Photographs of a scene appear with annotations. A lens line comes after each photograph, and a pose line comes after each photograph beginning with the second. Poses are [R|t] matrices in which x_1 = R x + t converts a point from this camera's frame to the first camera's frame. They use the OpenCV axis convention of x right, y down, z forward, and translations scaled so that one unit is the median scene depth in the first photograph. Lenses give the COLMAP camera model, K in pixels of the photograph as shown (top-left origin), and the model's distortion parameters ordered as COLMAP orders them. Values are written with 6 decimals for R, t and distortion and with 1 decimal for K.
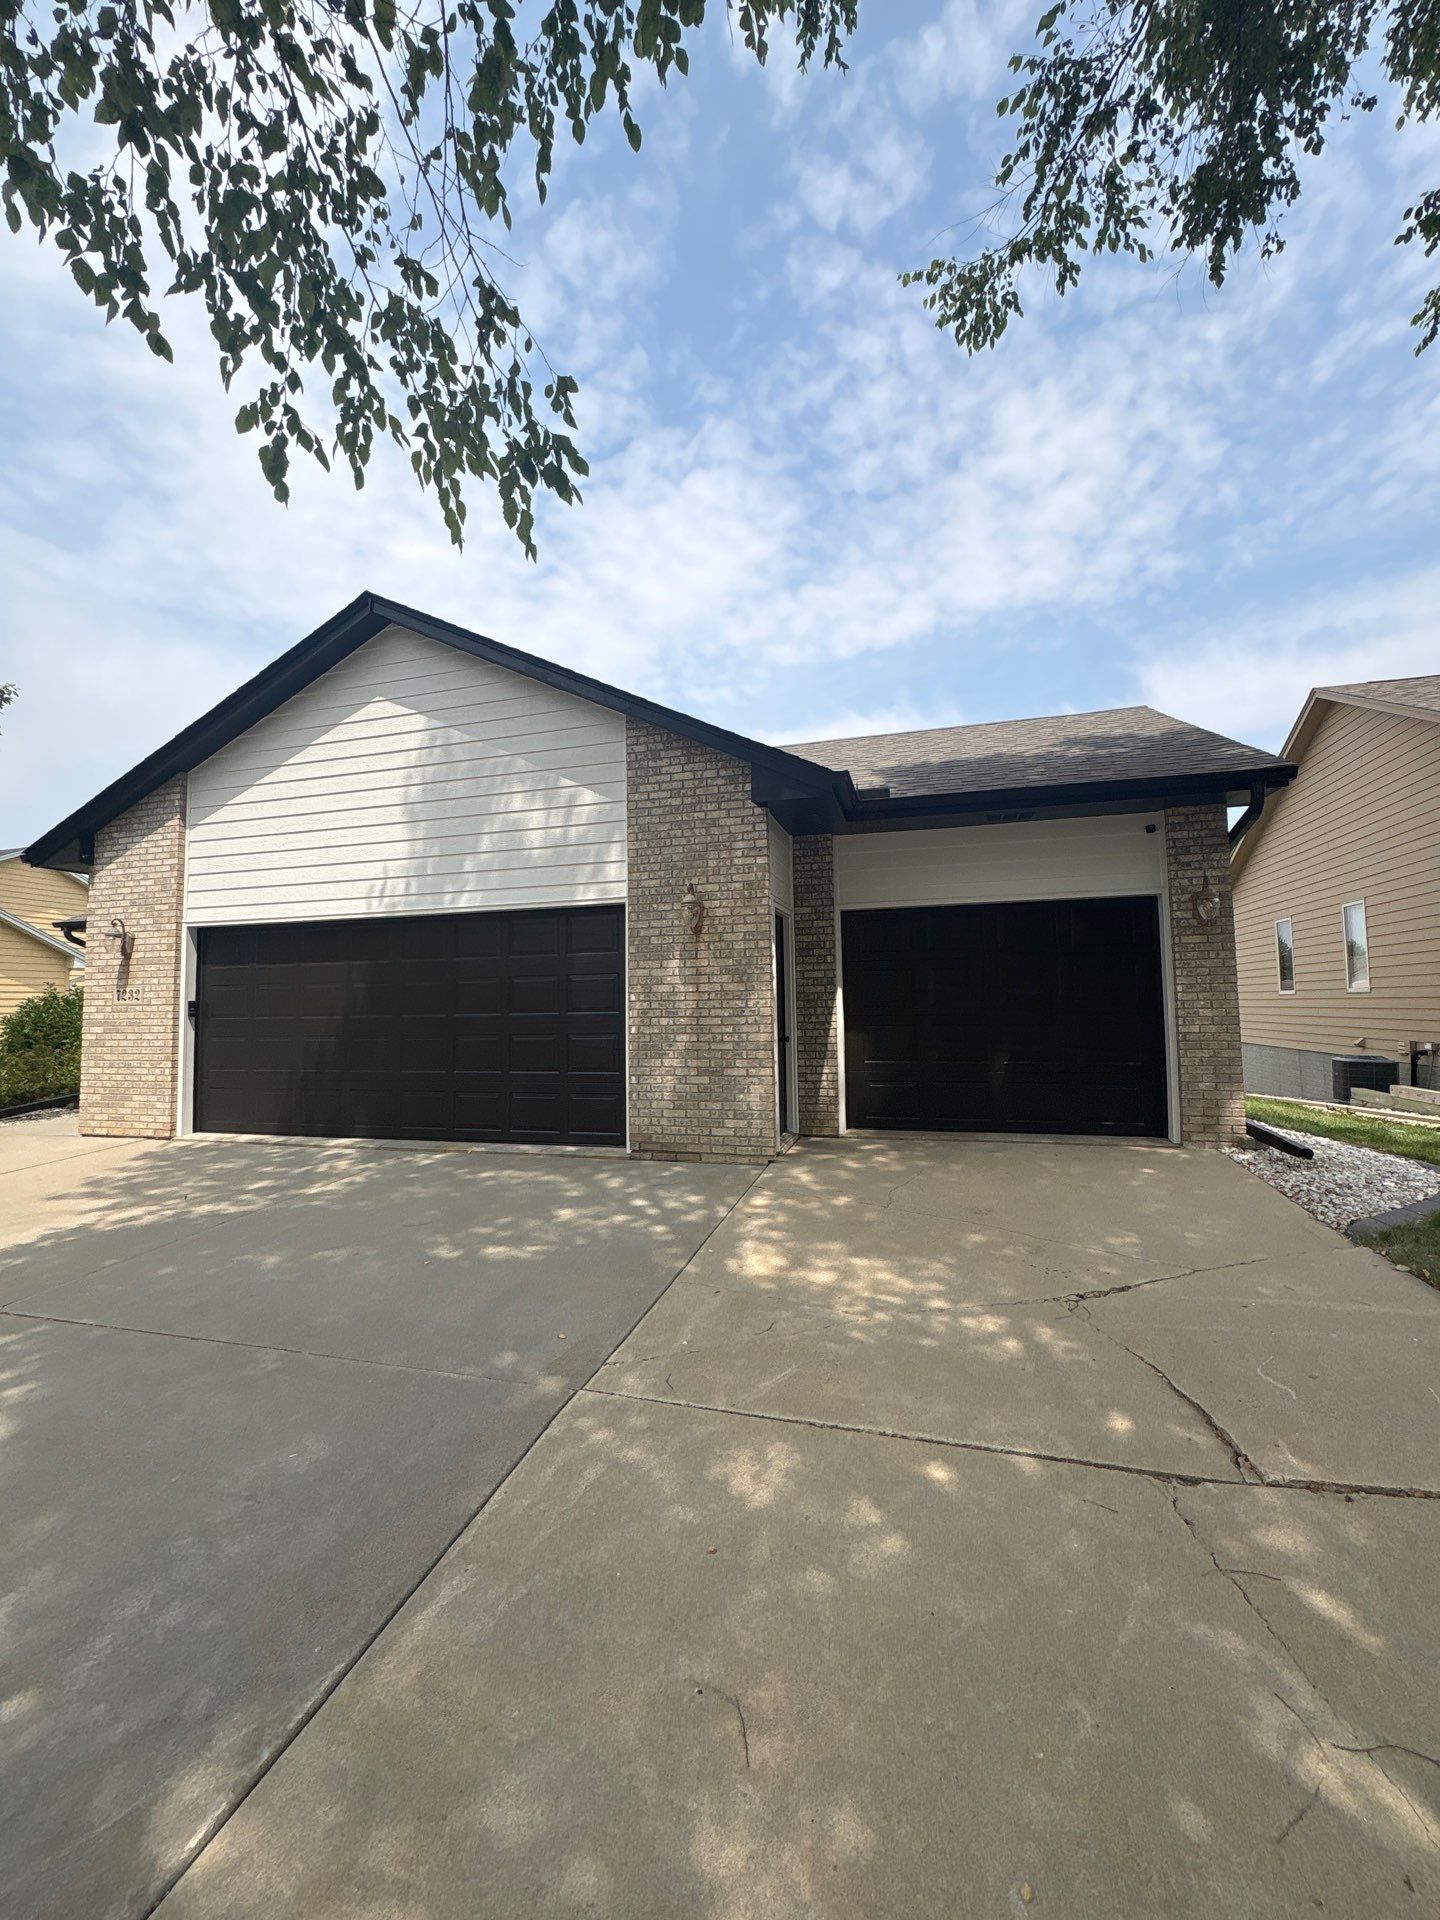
lens RADIAL K [[768.7, 0, 717.0], [0, 768.7, 962.0], [0, 0, 1]] dist [-0.002665, -0.000064]
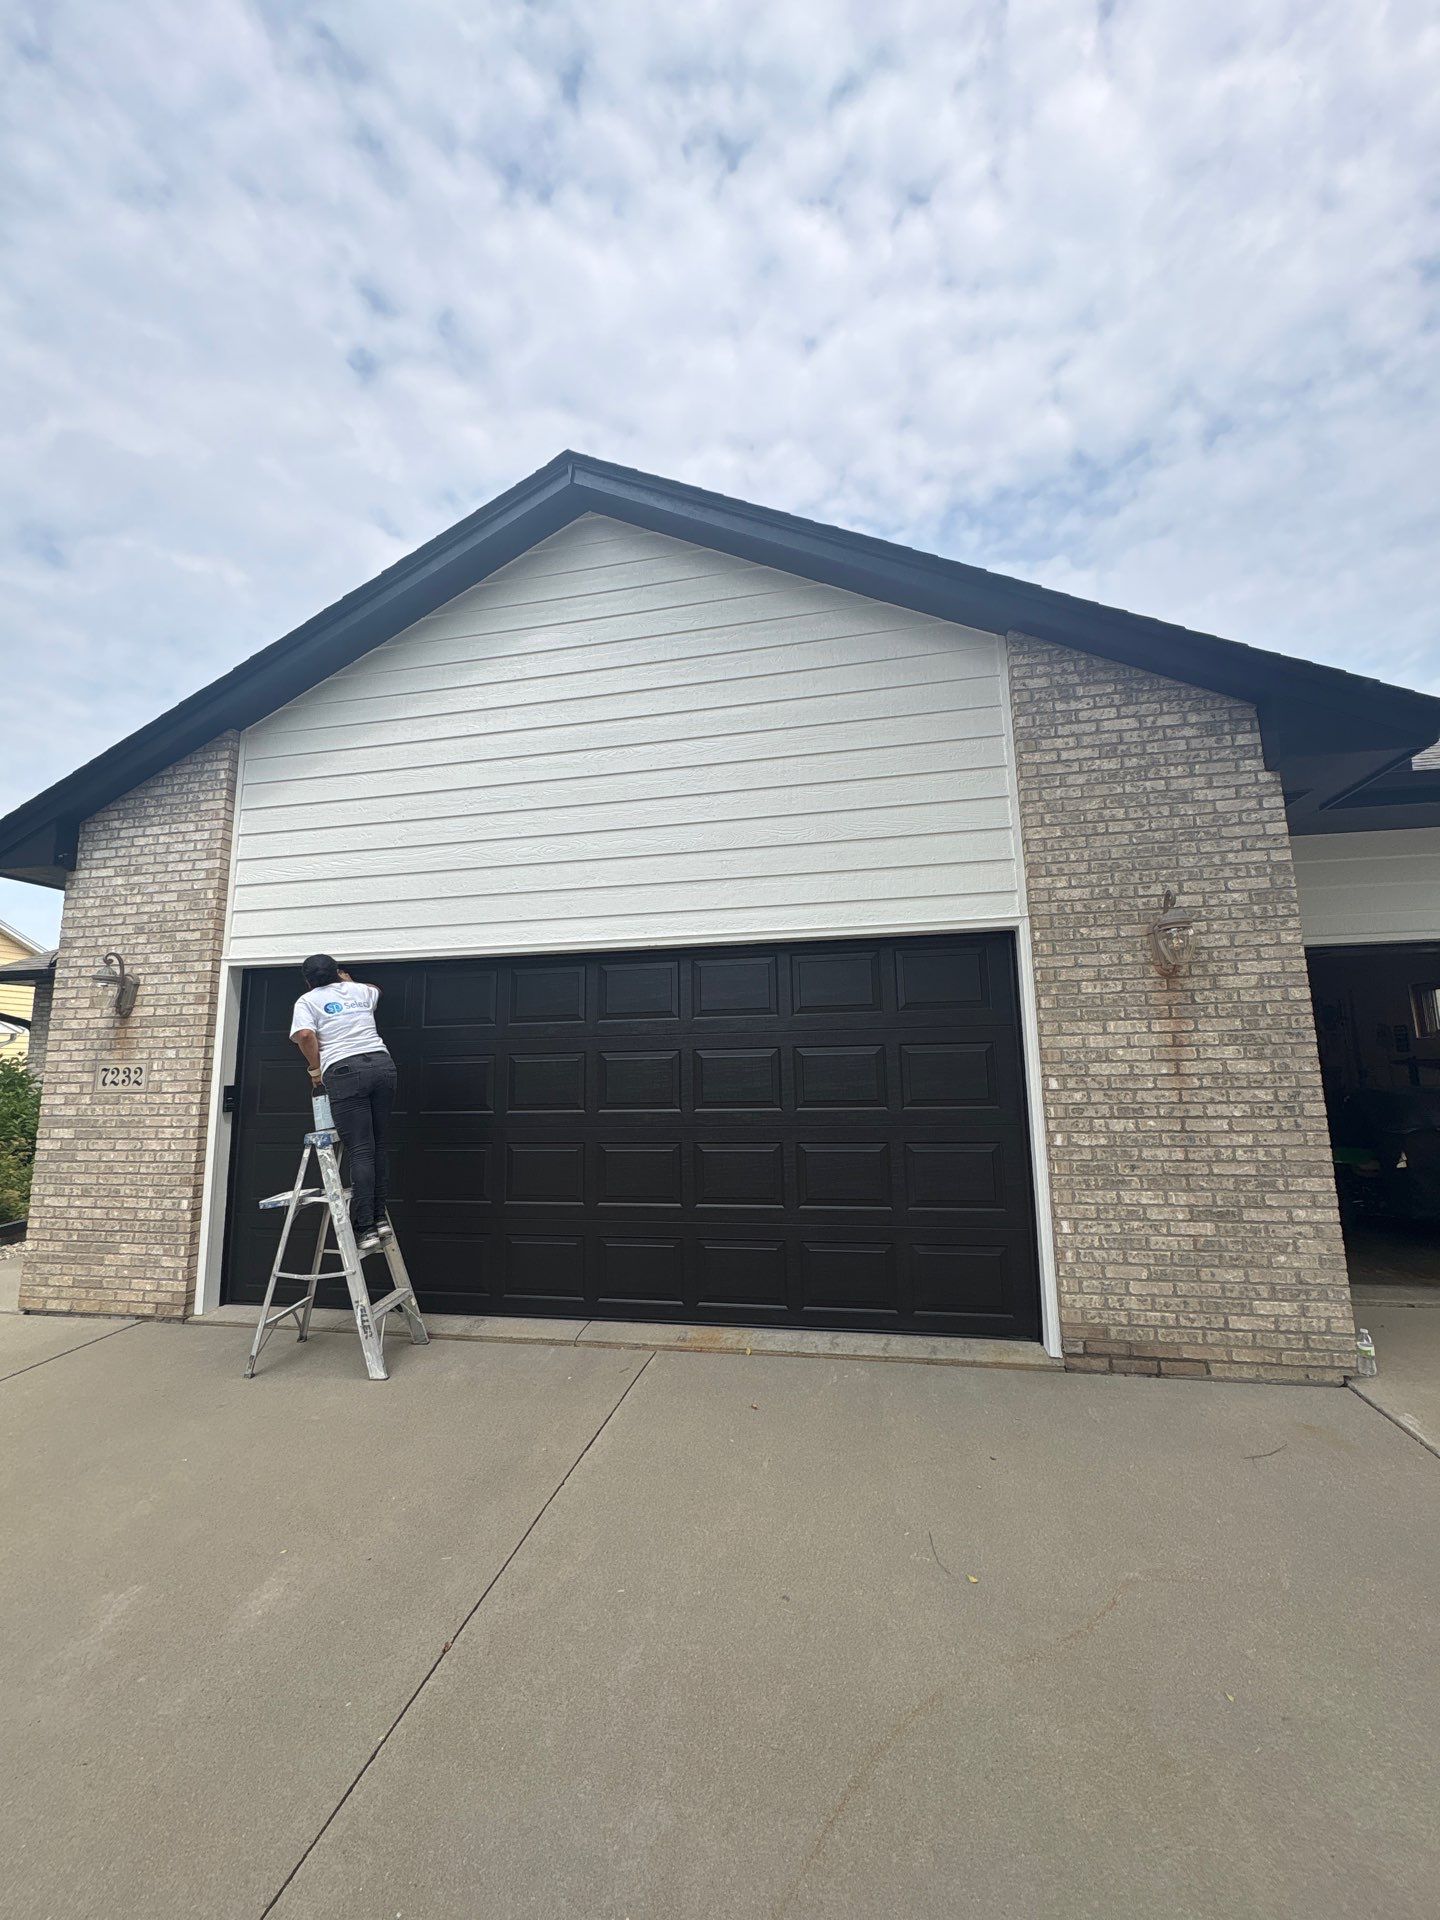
lens RADIAL K [[782.4, 0, 716.5], [0, 782.4, 955.6], [0, 0, 1]] dist [-0.001667, -0.000781]
pose [[0.997549, 0.008294, 0.069480, -0.391250], [-0.001949, 0.995858, -0.090897, 0.002907], [-0.069946, 0.090539, 0.993434, 0.389164]]
